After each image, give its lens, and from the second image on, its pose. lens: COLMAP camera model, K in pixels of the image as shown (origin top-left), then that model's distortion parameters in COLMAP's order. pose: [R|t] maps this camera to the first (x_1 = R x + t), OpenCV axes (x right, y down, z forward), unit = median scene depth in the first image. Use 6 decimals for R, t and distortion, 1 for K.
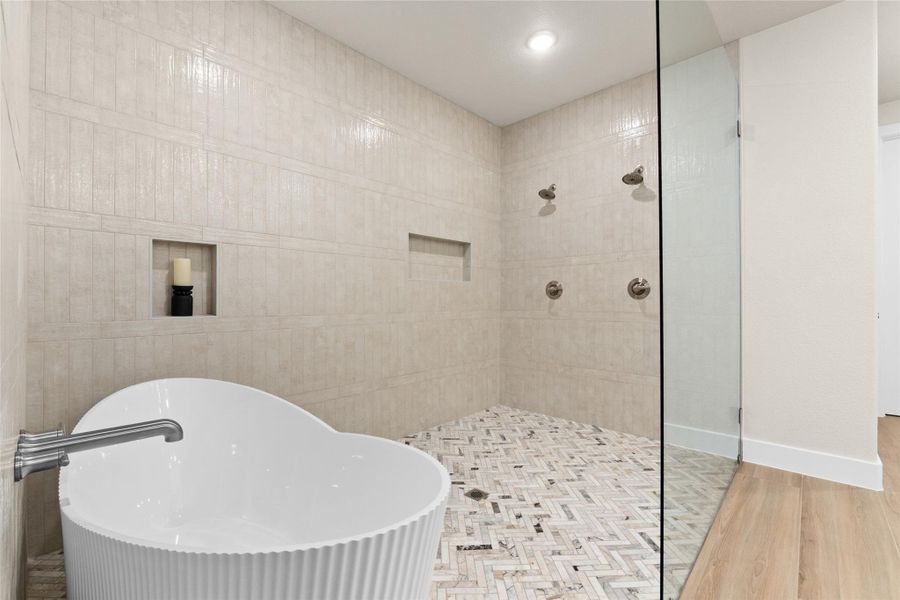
lens RADIAL K [[397.6, 0, 450.0], [0, 397.6, 300.0], [0, 0, 1]] dist [0.001424, -0.000039]
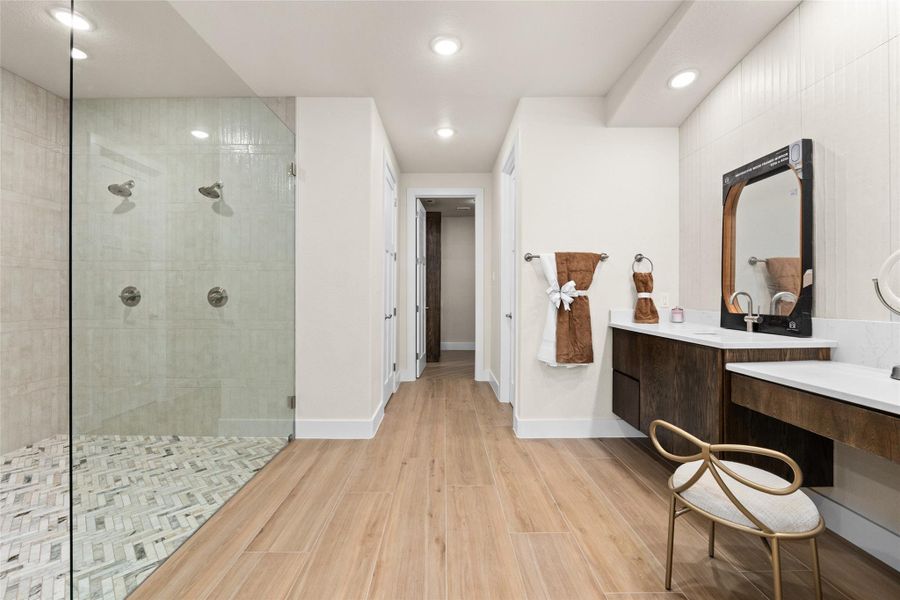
lens RADIAL K [[380.3, 0, 446.0], [0, 380.3, 293.6], [0, 0, 1]] dist [-0.001298, -0.000664]
pose [[0.734051, 0.004271, 0.679081, 0.239395], [-0.003530, 0.999991, -0.002475, -0.038062], [-0.679086, -0.000580, 0.734059, -0.158475]]
